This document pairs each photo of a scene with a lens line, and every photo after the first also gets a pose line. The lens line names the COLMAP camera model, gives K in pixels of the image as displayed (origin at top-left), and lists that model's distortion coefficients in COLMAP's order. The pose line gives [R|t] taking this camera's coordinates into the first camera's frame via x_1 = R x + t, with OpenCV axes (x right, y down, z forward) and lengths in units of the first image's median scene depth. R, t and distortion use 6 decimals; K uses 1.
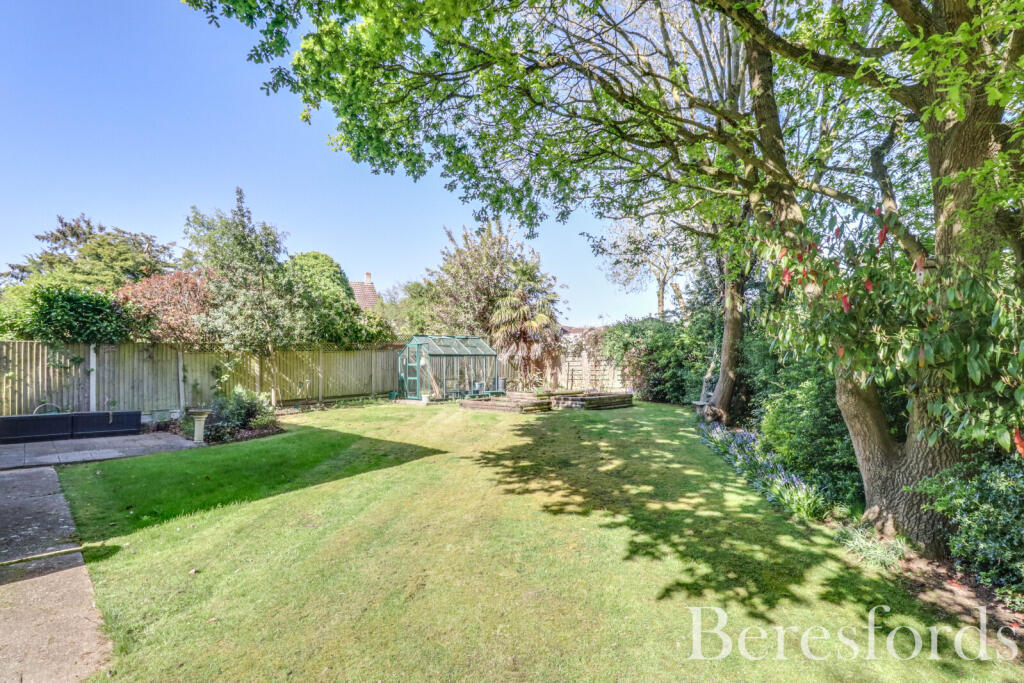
lens RADIAL K [[481.0, 0, 519.3], [0, 481.0, 346.0], [0, 0, 1]] dist [-0.001131, -0.001037]
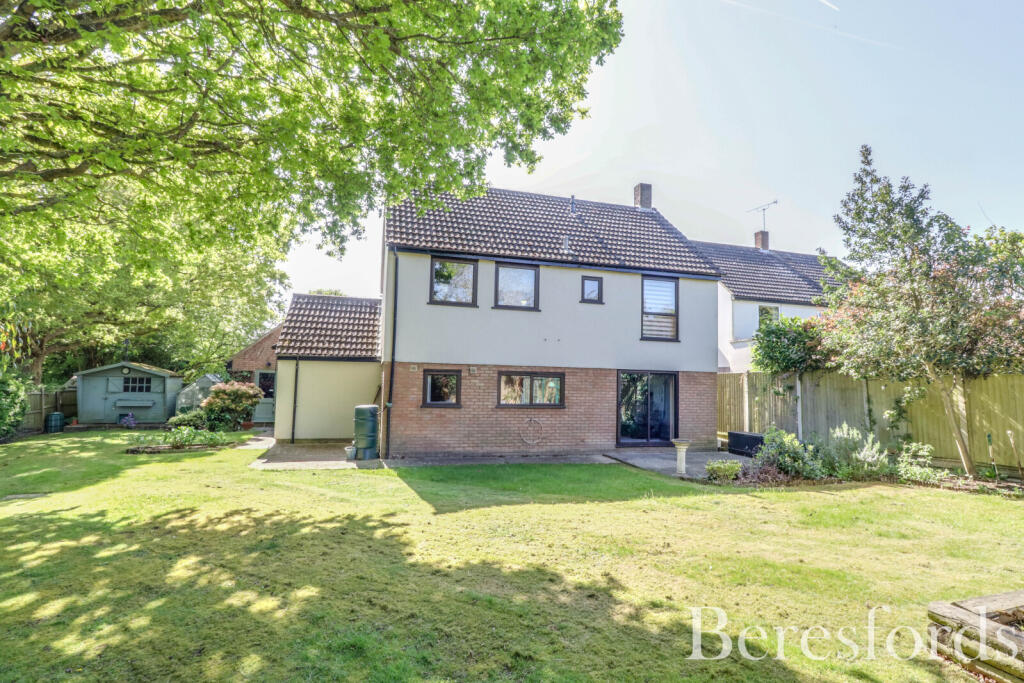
lens RADIAL K [[481.0, 0, 519.3], [0, 481.0, 346.0], [0, 0, 1]] dist [-0.001131, -0.001037]
pose [[-0.502510, -0.058888, -0.862564, 0.647535], [0.027524, 0.996082, -0.084039, 0.021962], [0.864133, -0.065971, -0.498920, 2.071129]]
